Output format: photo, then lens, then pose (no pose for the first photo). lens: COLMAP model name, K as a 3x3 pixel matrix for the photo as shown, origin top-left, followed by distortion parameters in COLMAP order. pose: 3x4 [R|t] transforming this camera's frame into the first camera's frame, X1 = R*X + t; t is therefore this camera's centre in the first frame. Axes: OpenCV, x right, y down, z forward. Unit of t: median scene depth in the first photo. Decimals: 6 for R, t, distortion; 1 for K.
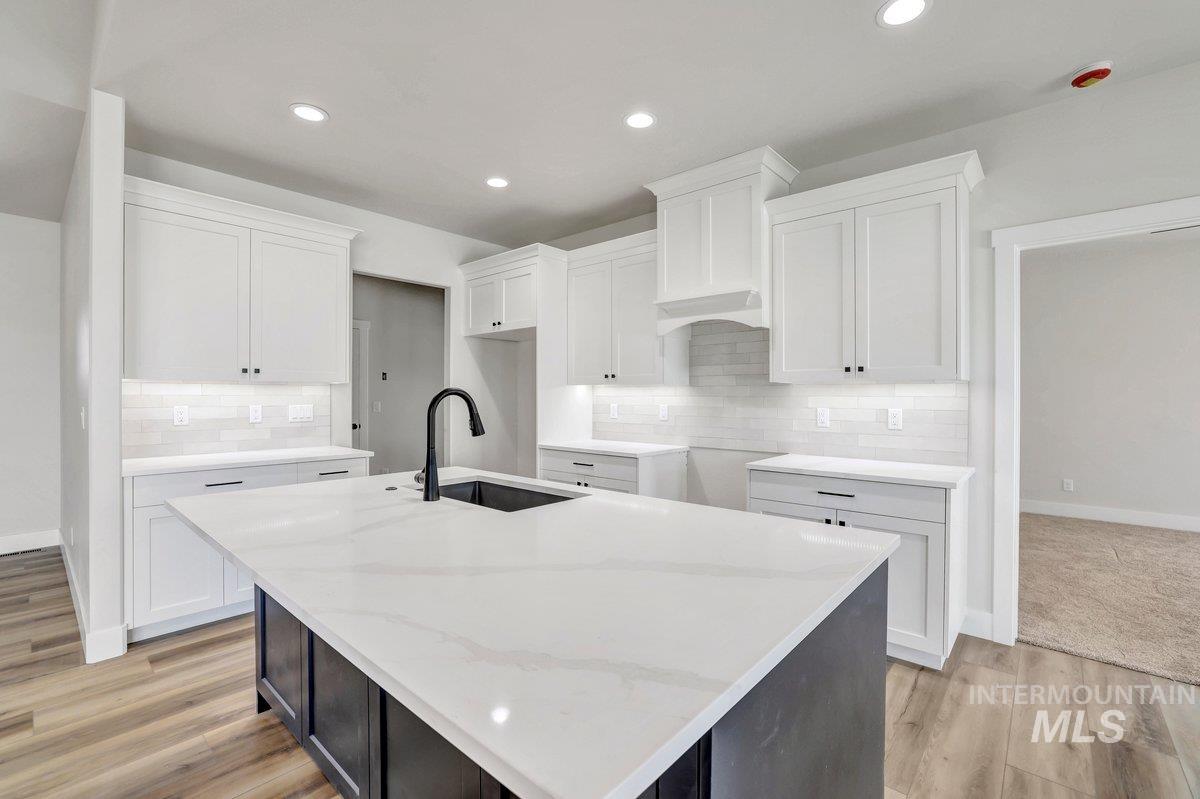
lens RADIAL K [[525.5, 0, 593.9], [0, 525.5, 393.2], [0, 0, 1]] dist [-0.051486, 0.017539]
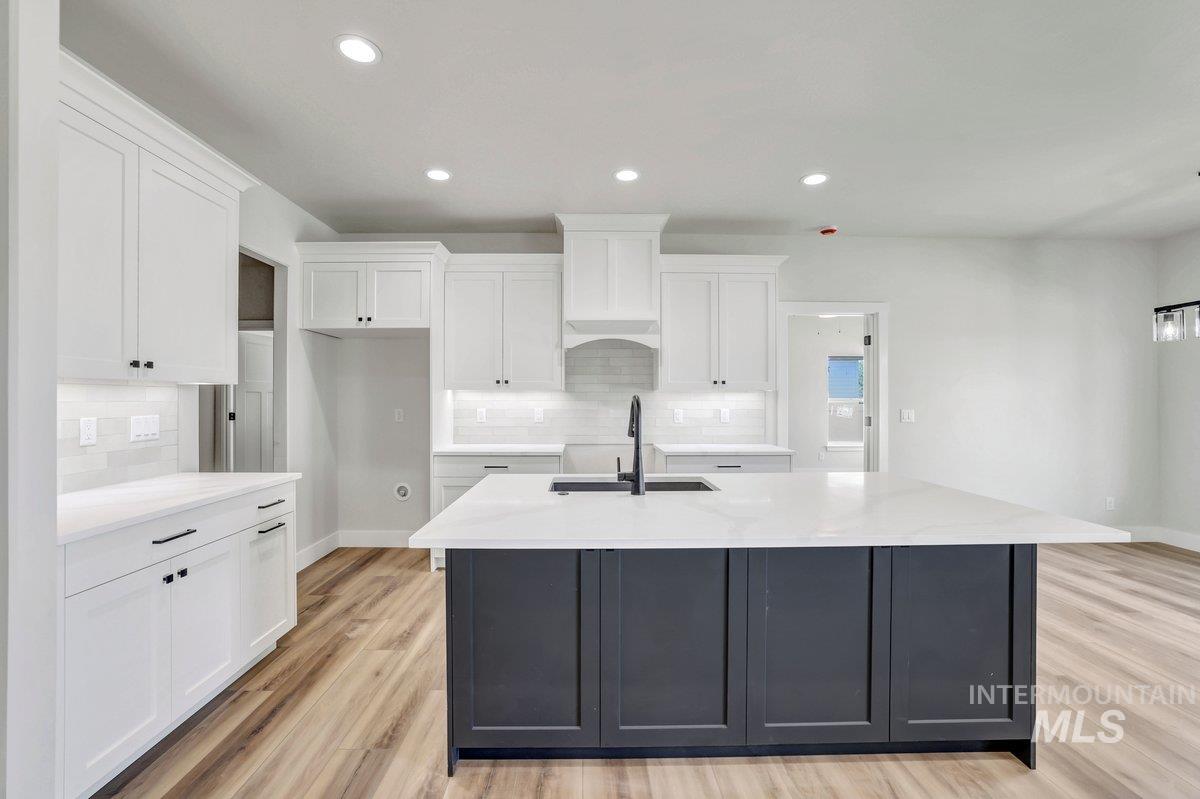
lens RADIAL K [[525.5, 0, 593.9], [0, 525.5, 393.2], [0, 0, 1]] dist [-0.051486, 0.017539]
pose [[0.728478, 0.006692, 0.685037, -0.598802], [-0.002000, 0.999969, -0.007641, -0.002397], [-0.685066, 0.004196, 0.728469, 0.118717]]
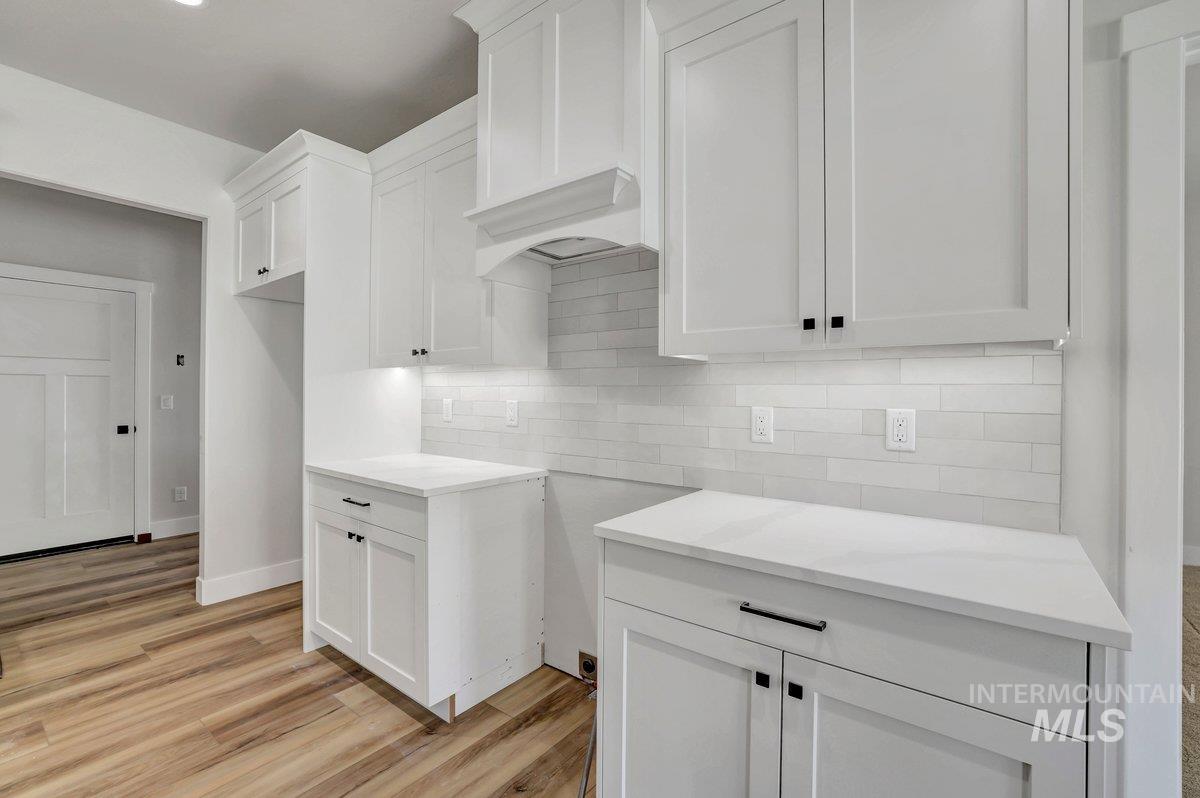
lens RADIAL K [[525.5, 0, 593.9], [0, 525.5, 392.7], [0, 0, 1]] dist [-0.051486, 0.017539]
pose [[0.997240, 0.003095, 0.074175, 0.200840], [-0.003543, 0.999976, 0.005908, 0.010381], [-0.074155, -0.006154, 0.997228, 0.421691]]
